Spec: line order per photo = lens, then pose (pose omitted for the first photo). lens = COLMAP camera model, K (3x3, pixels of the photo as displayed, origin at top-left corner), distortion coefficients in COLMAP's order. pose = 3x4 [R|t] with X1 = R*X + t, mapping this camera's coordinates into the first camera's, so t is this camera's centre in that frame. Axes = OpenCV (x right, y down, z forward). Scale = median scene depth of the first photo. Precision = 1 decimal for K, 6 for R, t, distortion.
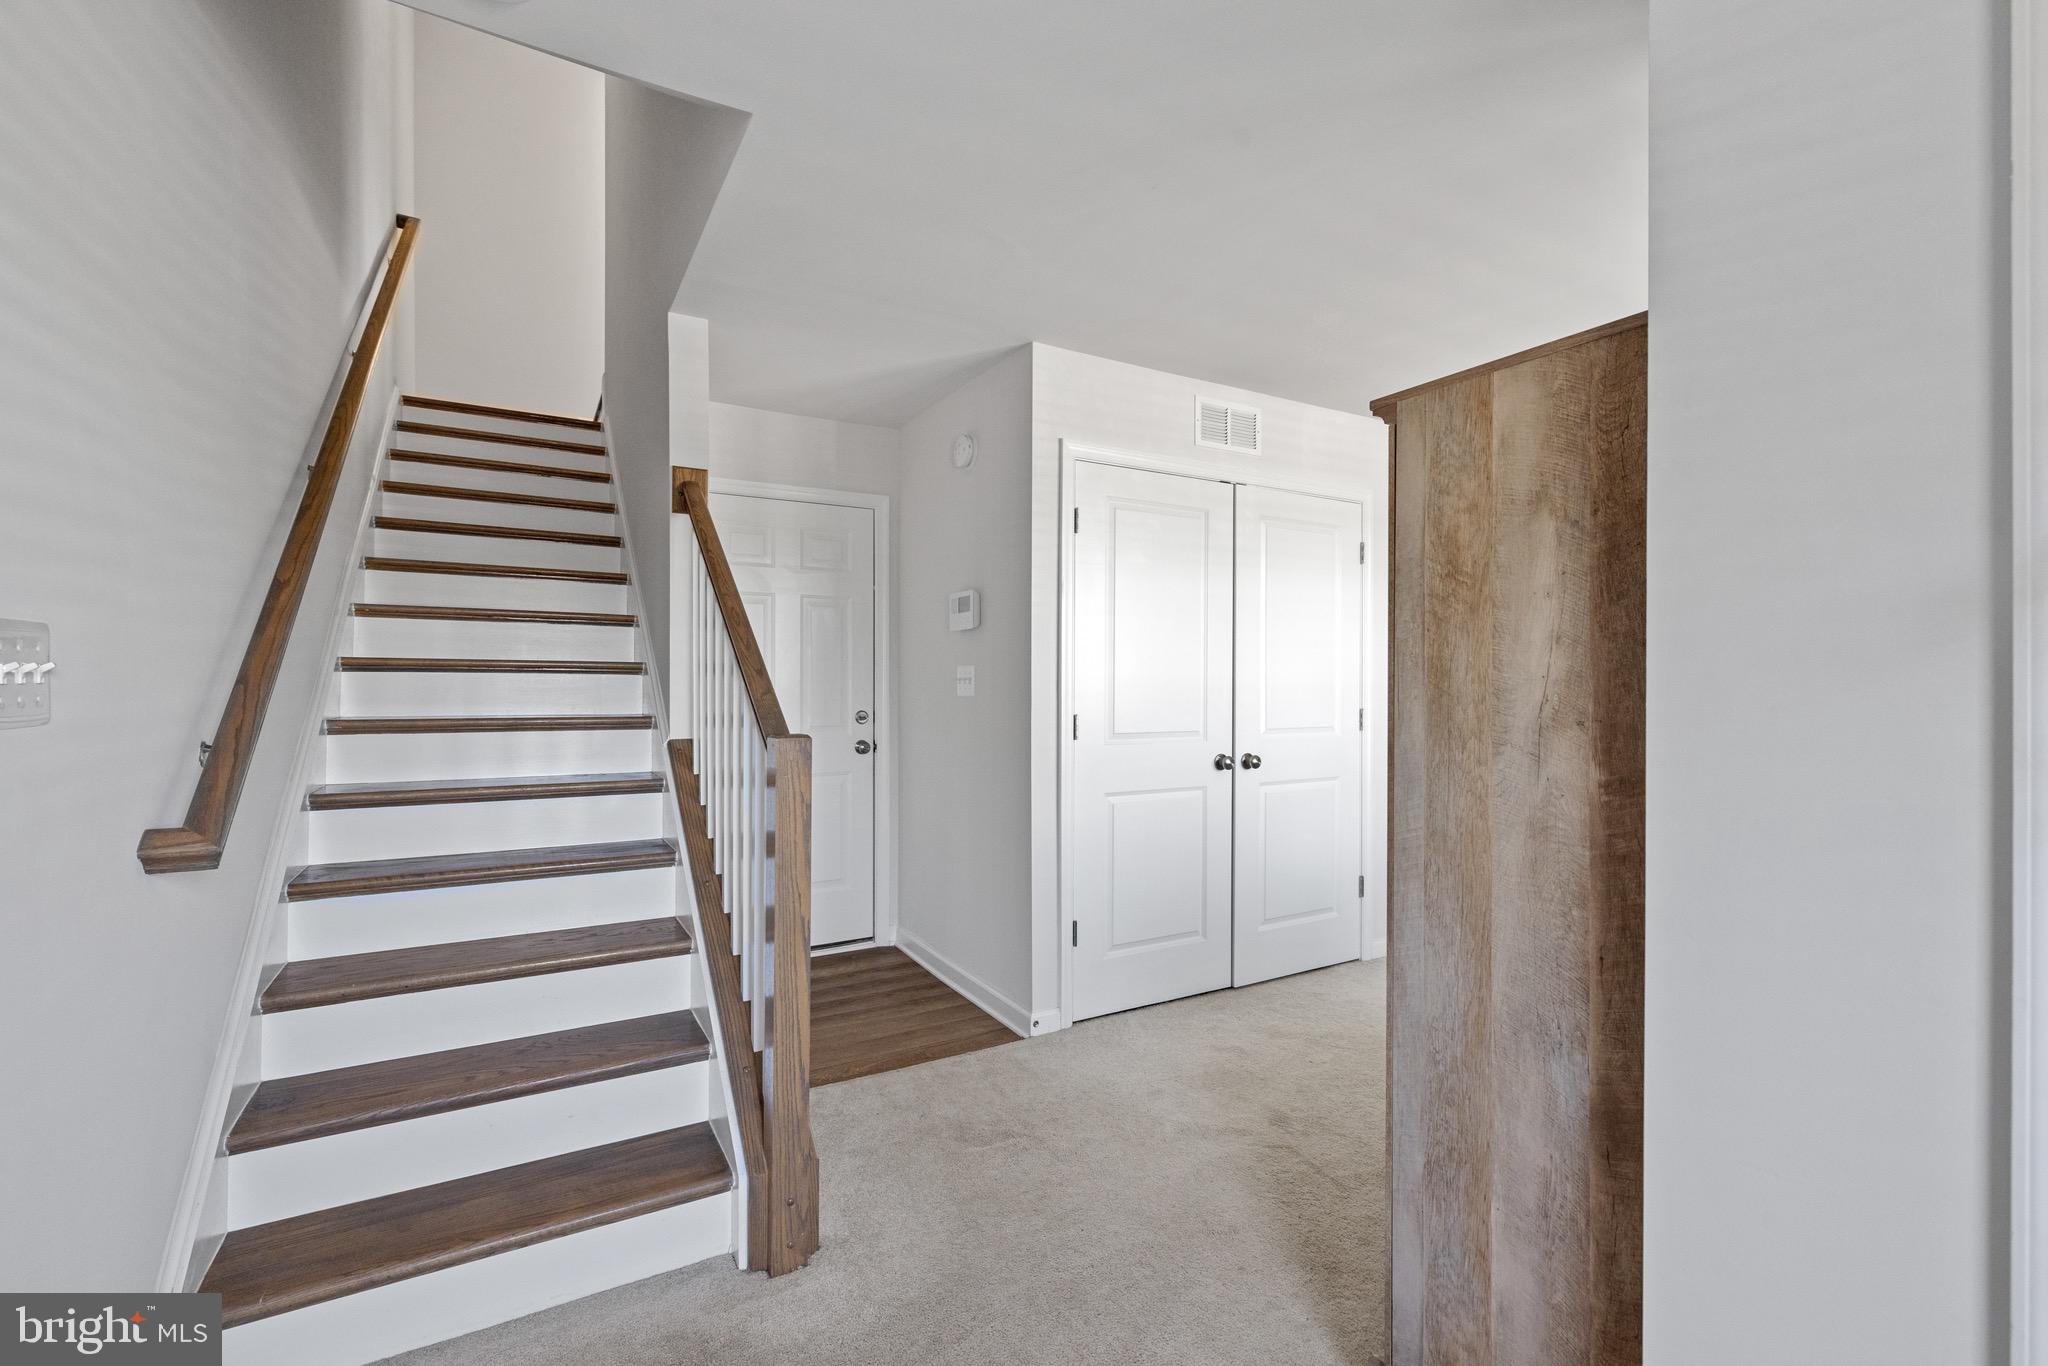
lens RADIAL K [[886.5, 0, 1025.8], [0, 886.5, 680.2], [0, 0, 1]] dist [-0.001242, -0.000045]
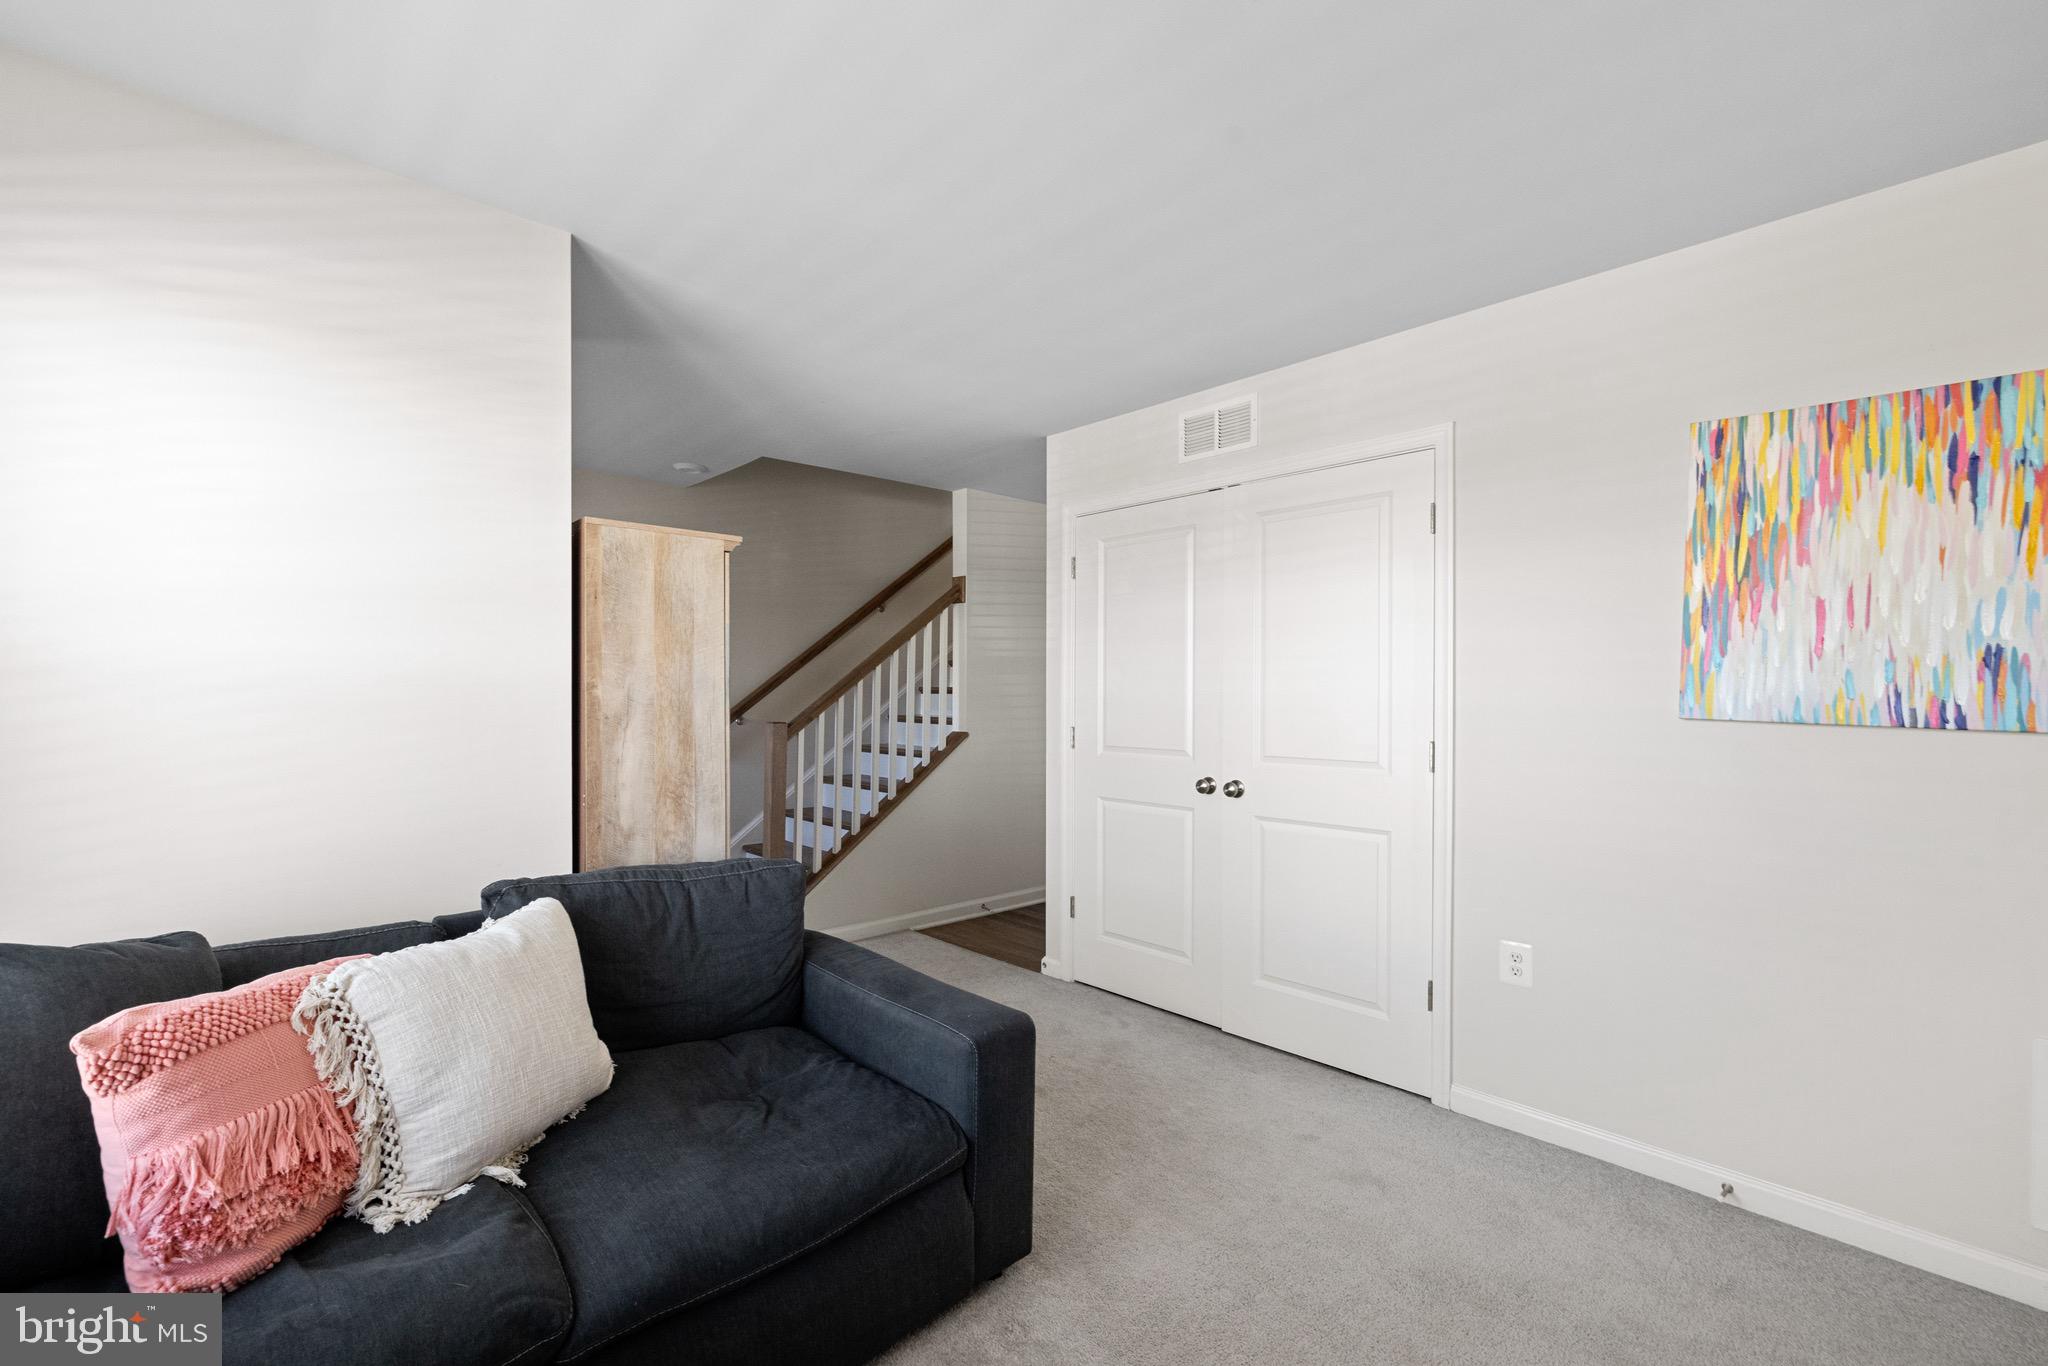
lens RADIAL K [[886.5, 0, 1025.3], [0, 886.5, 693.7], [0, 0, 1]] dist [-0.001242, -0.000045]
pose [[0.220316, -0.004591, -0.975418, 1.103959], [-0.001667, 0.999986, -0.005084, -0.000857], [0.975427, 0.002746, 0.220305, 0.597754]]
